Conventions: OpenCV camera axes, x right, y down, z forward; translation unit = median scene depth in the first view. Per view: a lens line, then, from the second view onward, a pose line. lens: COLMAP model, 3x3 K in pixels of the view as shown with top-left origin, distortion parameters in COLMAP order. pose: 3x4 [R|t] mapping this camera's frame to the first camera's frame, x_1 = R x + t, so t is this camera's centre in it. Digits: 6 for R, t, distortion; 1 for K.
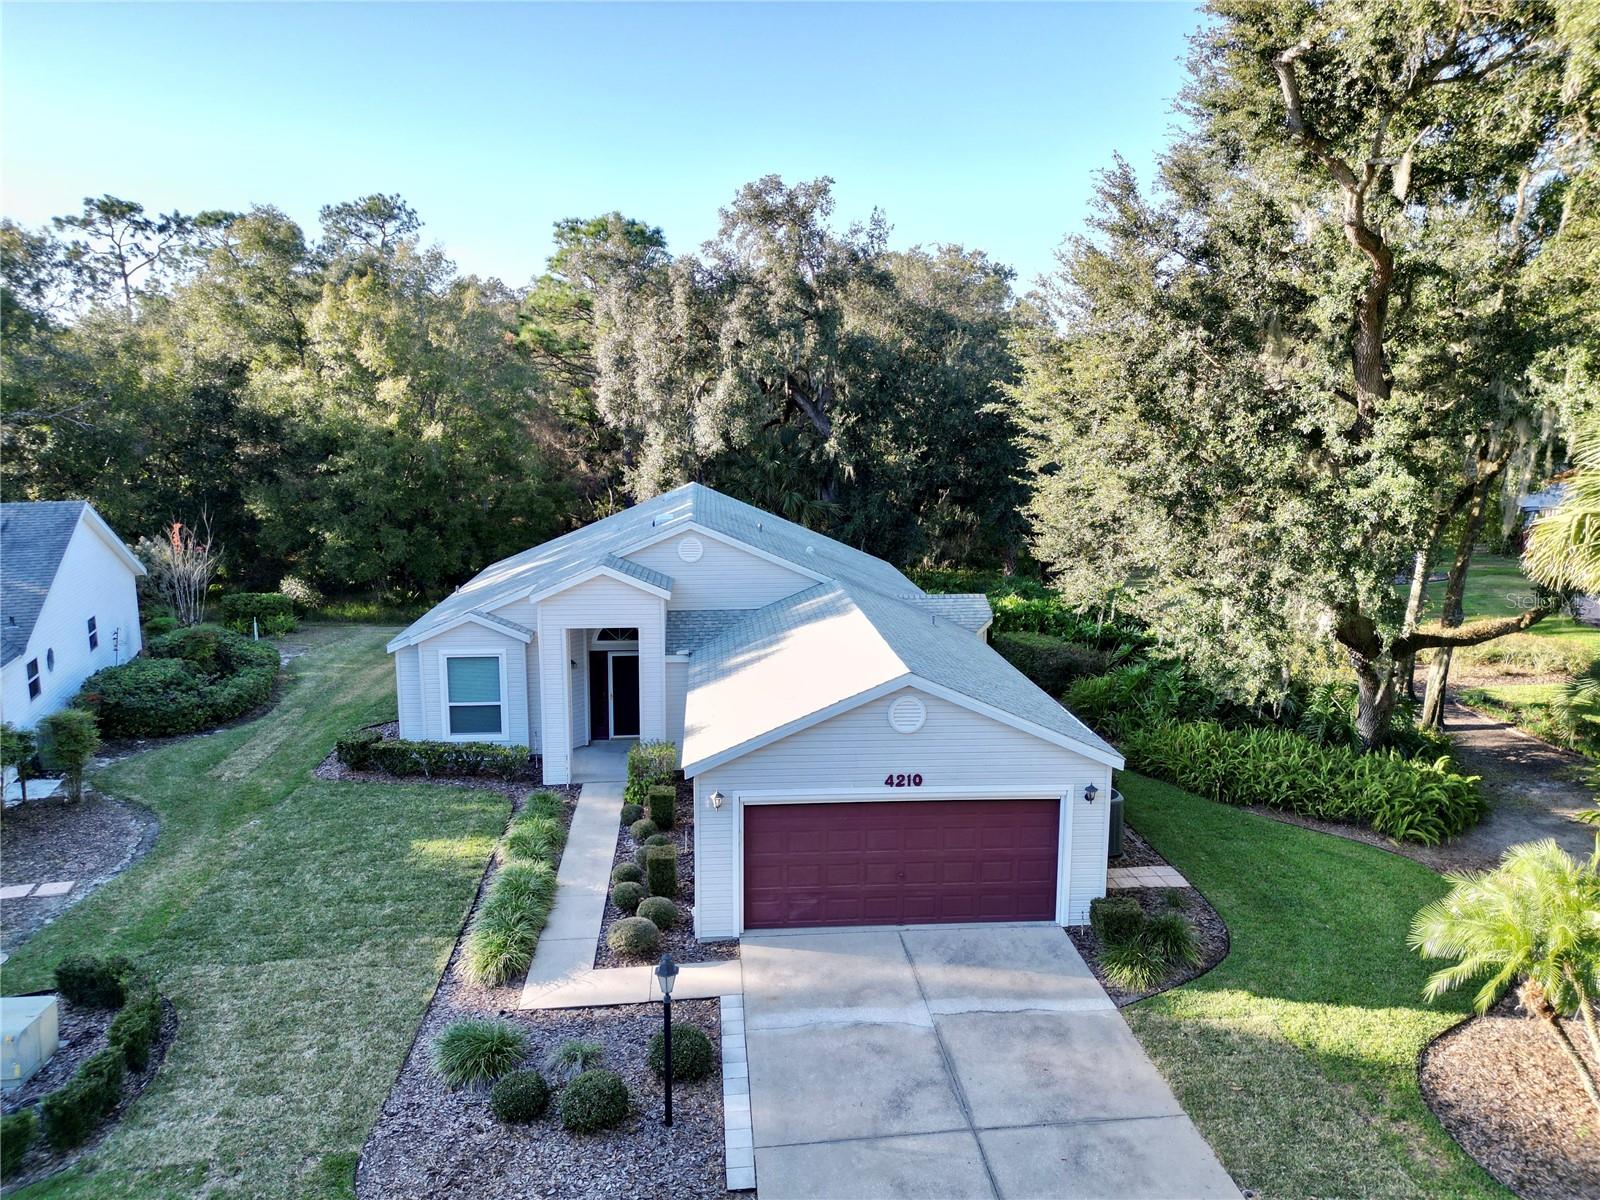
lens RADIAL K [[1130.2, 0, 801.1], [0, 1130.2, 602.4], [0, 0, 1]] dist [0.047747, -0.042888]
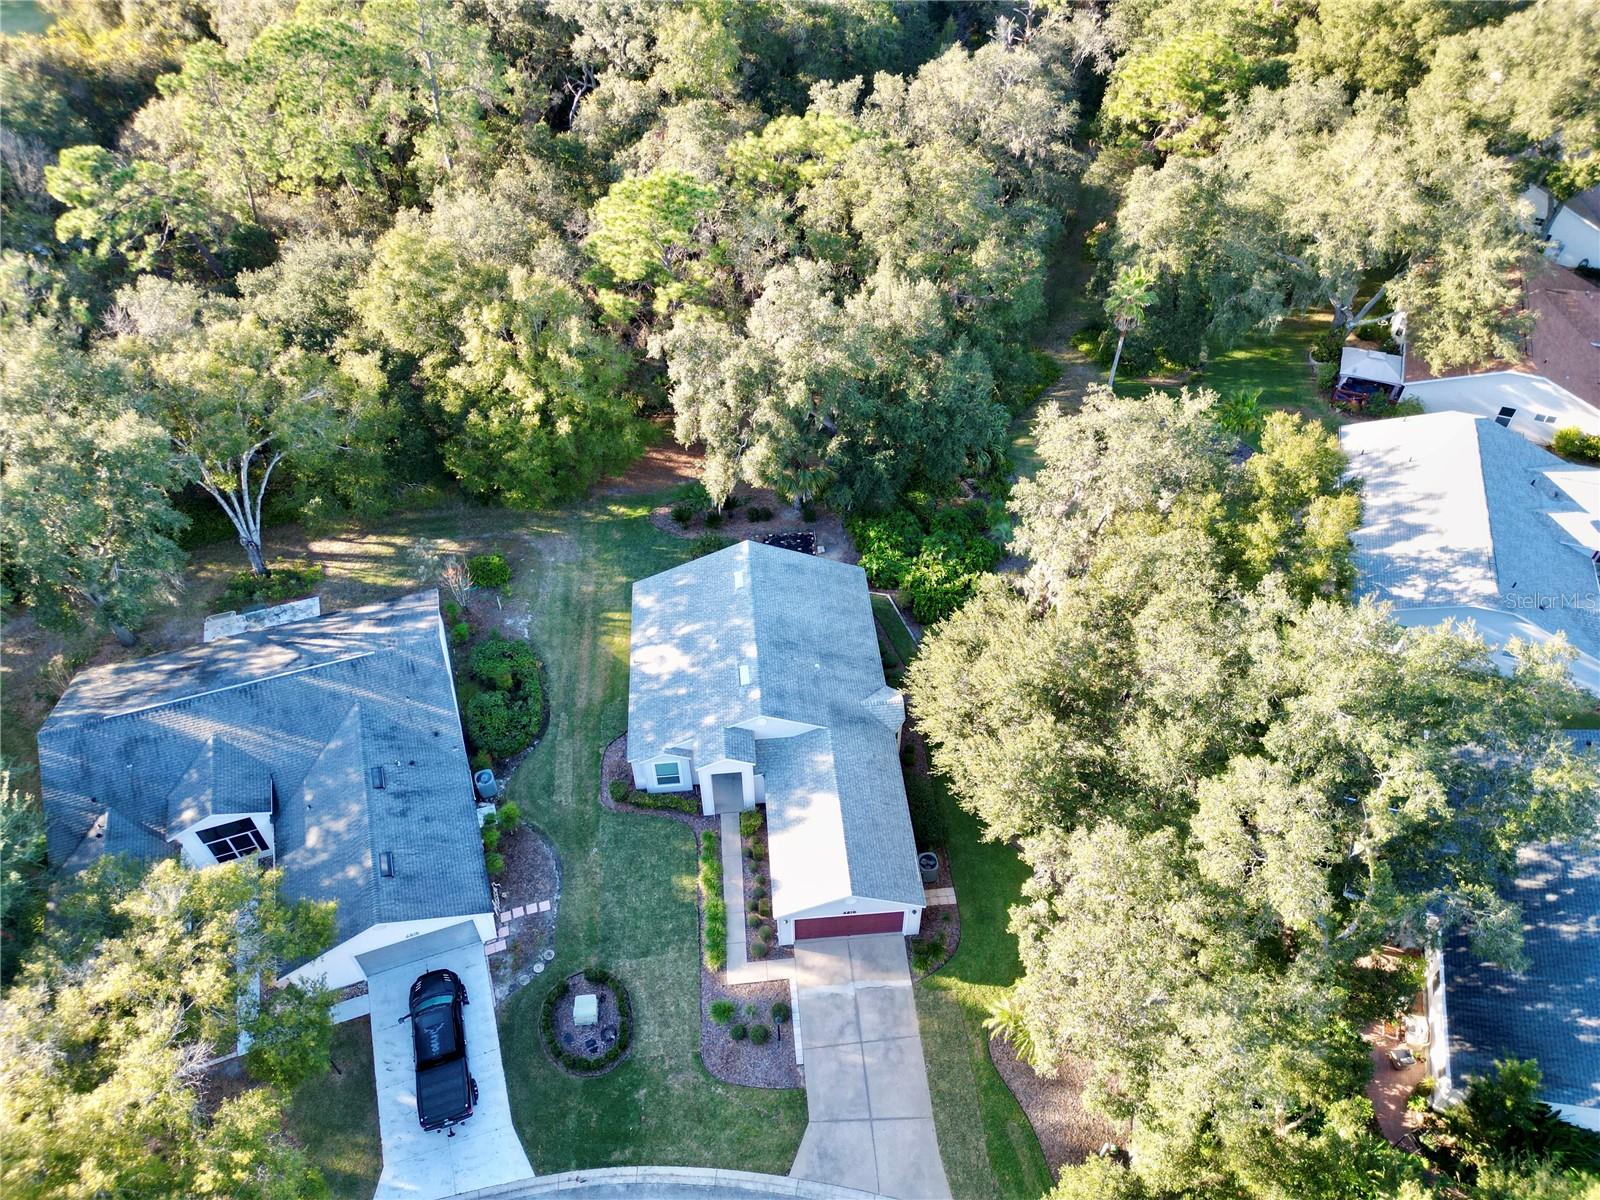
lens RADIAL K [[1130.2, 0, 801.1], [0, 1130.2, 602.4], [0, 0, 1]] dist [0.047747, -0.042888]
pose [[0.999919, -0.006620, -0.010856, 0.002246], [0.011685, 0.815021, 0.579313, -1.704765], [0.005013, -0.579393, 0.815033, -0.715643]]
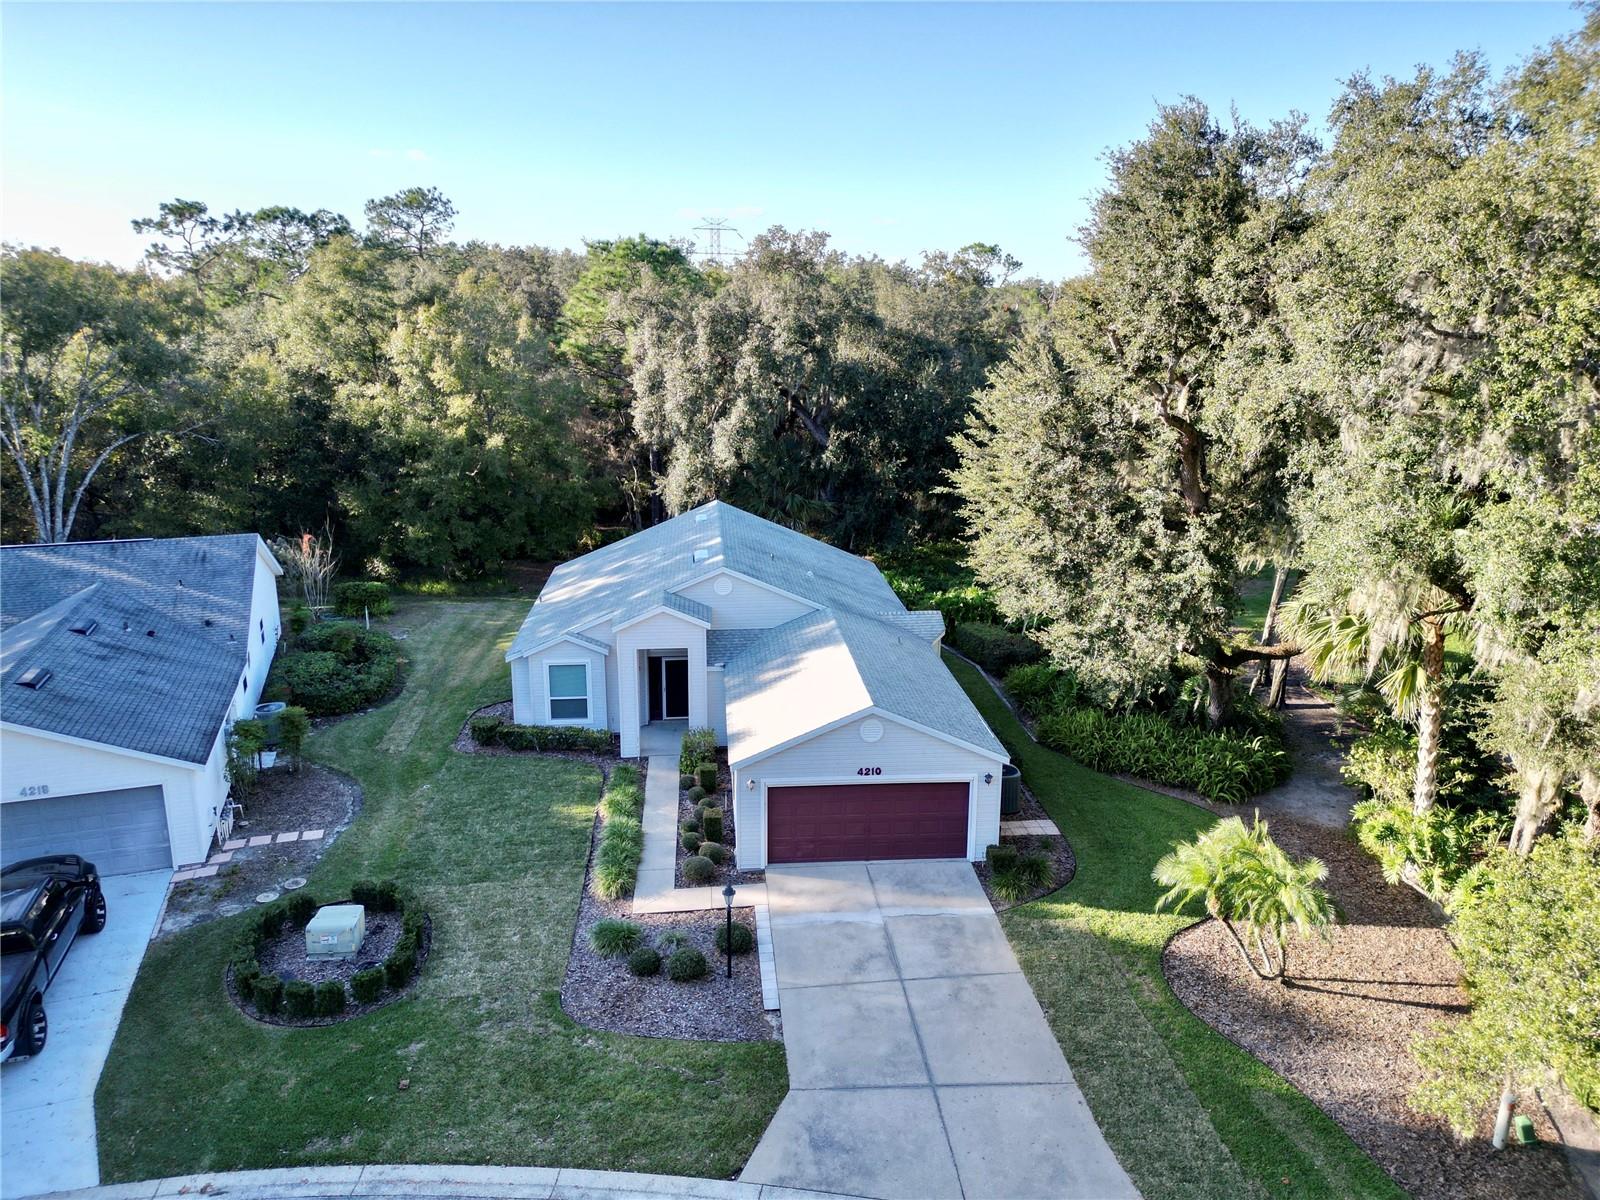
lens RADIAL K [[1130.2, 0, 801.1], [0, 1130.2, 602.4], [0, 0, 1]] dist [0.047747, -0.042888]
pose [[1.000000, 0.000896, 0.000391, -0.003839], [-0.000924, 0.996926, 0.078347, -0.156272], [-0.000319, -0.078347, 0.996926, -0.427879]]
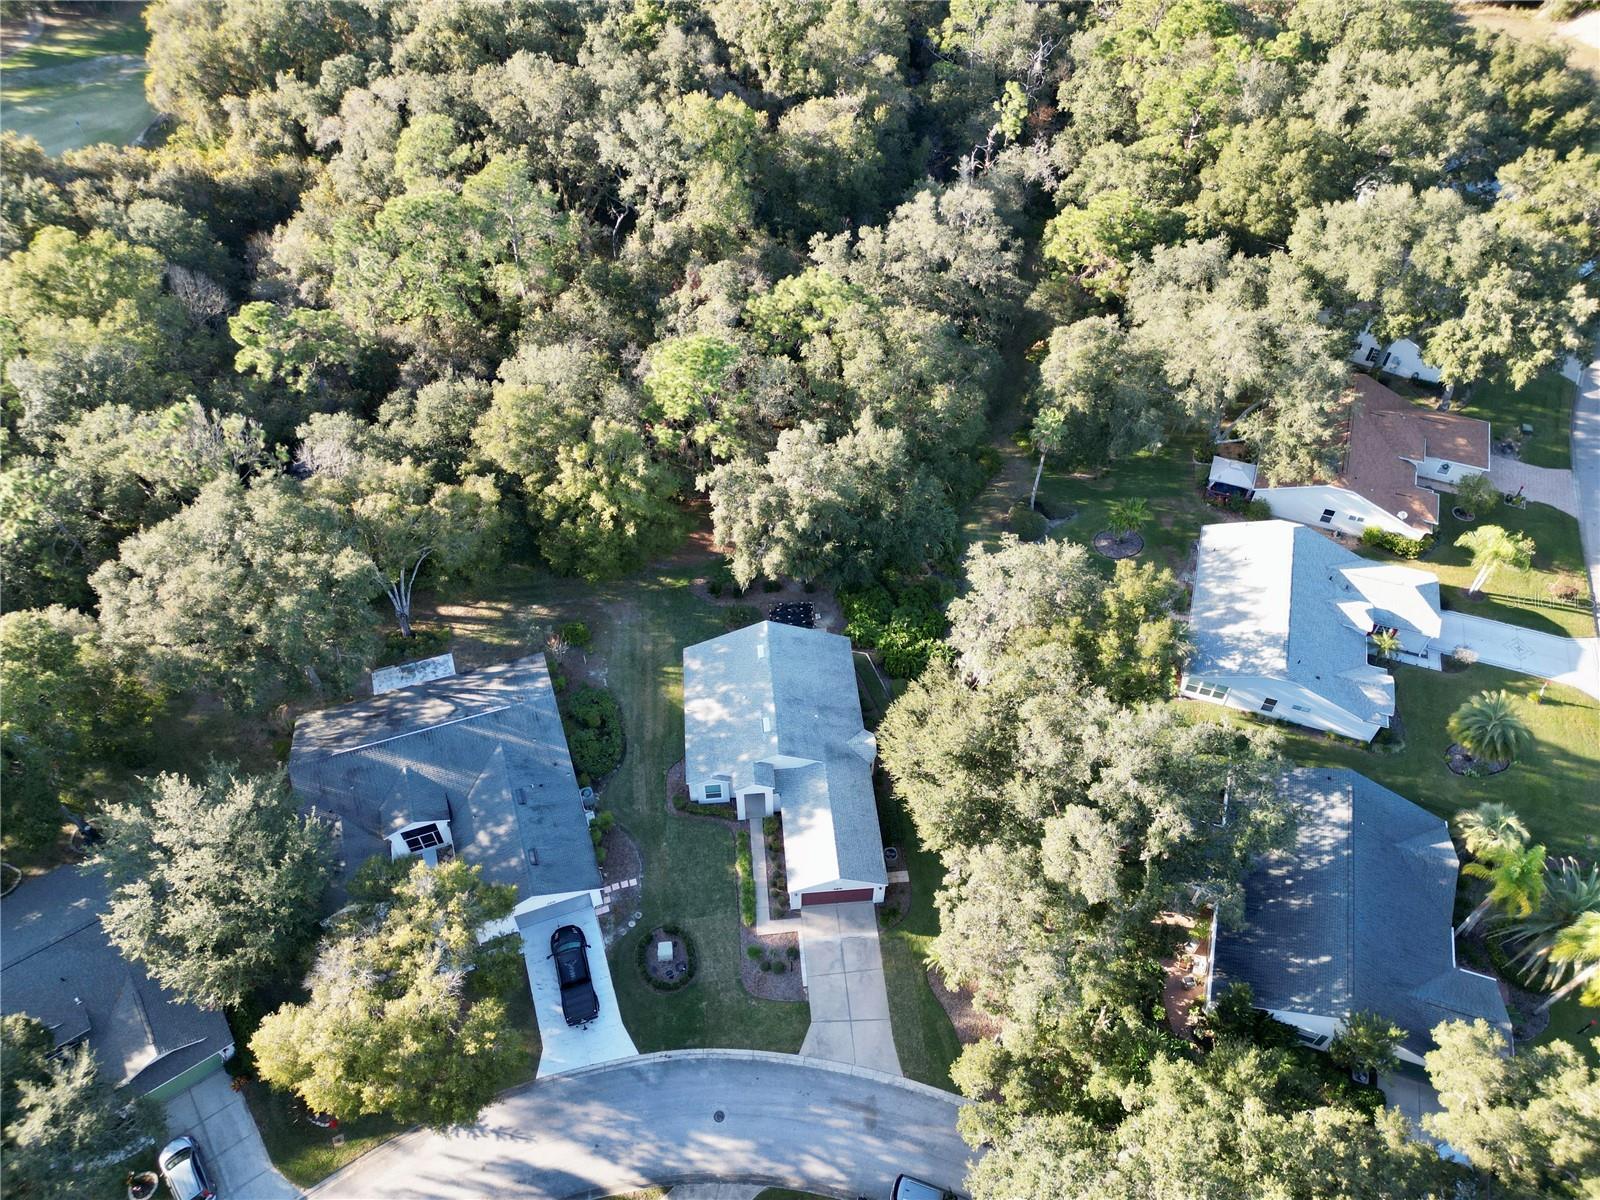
lens RADIAL K [[1130.2, 0, 801.1], [0, 1130.2, 602.4], [0, 0, 1]] dist [0.047747, -0.042888]
pose [[0.999999, -0.000936, 0.000531, -0.042446], [0.000406, 0.784964, 0.619542, -2.709195], [-0.000997, -0.619541, 0.784963, -1.395782]]
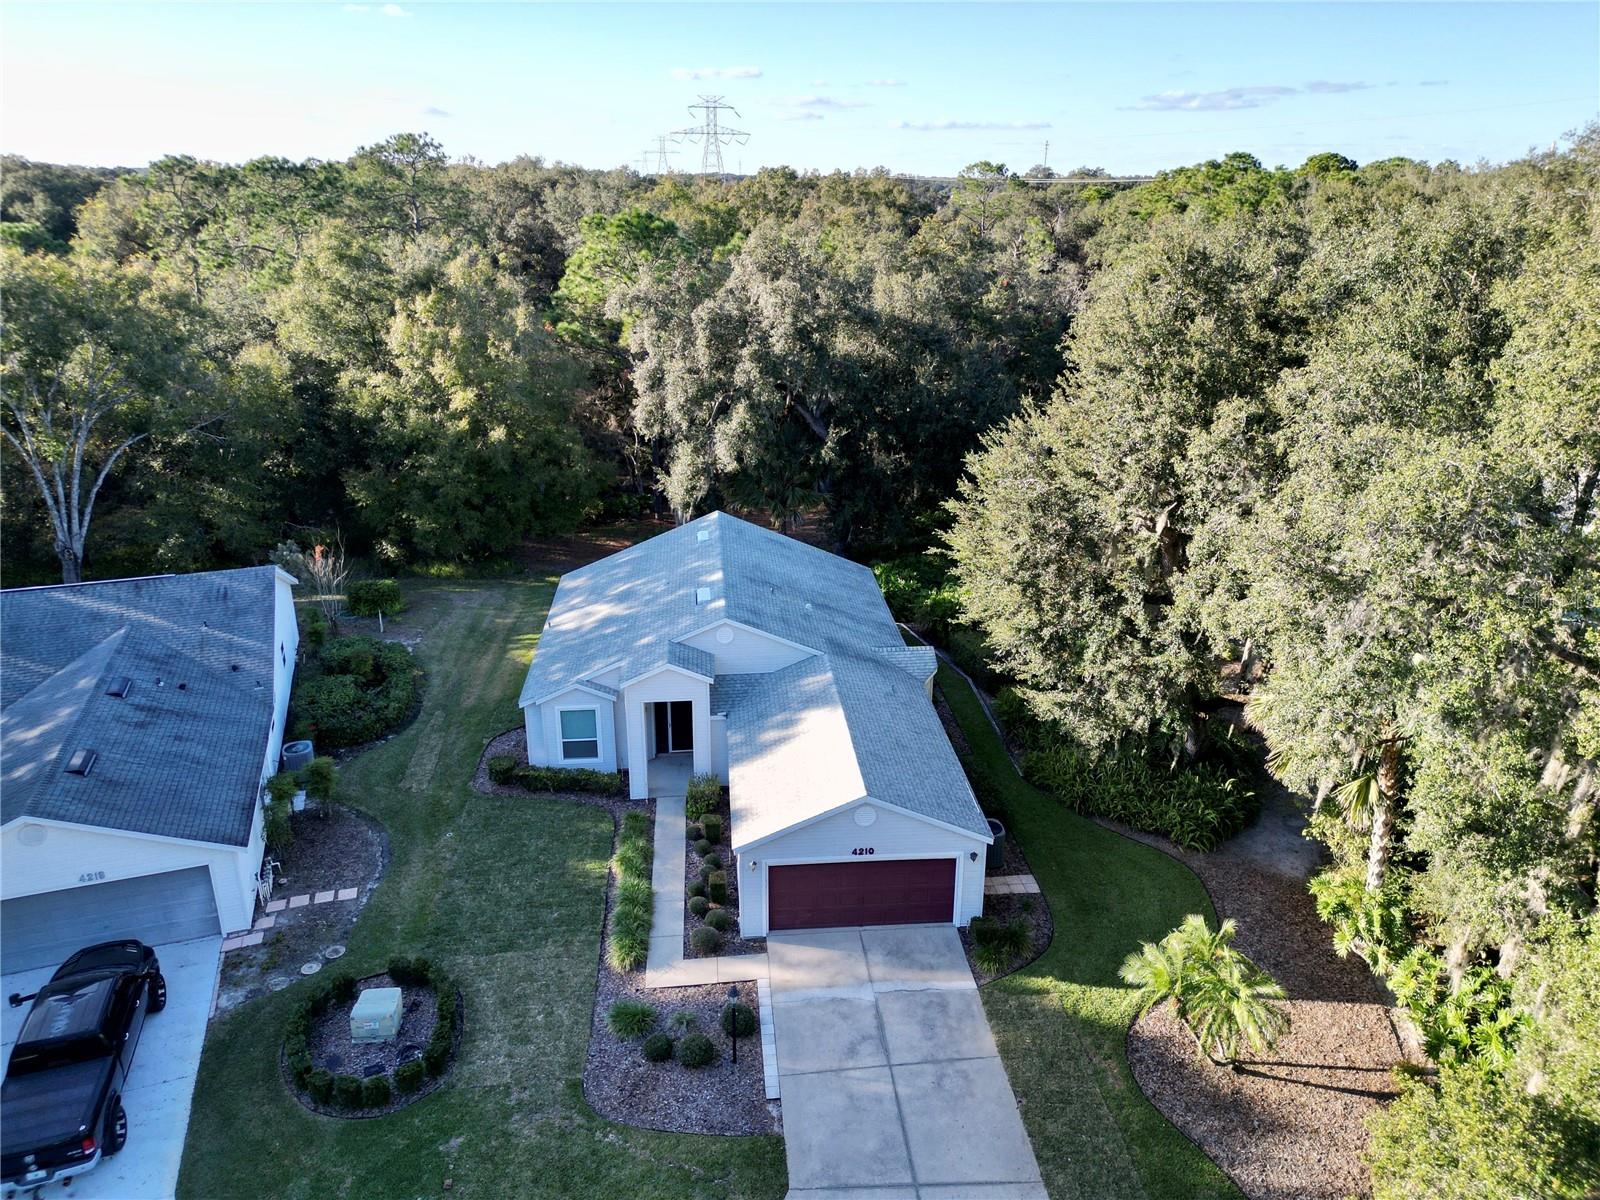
lens RADIAL K [[1130.2, 0, 801.1], [0, 1130.2, 602.4], [0, 0, 1]] dist [0.047747, -0.042888]
pose [[1.000000, -0.000299, 0.000122, -0.001422], [0.000271, 0.983133, 0.182893, -0.405556], [-0.000174, -0.182893, 0.983133, -0.467223]]
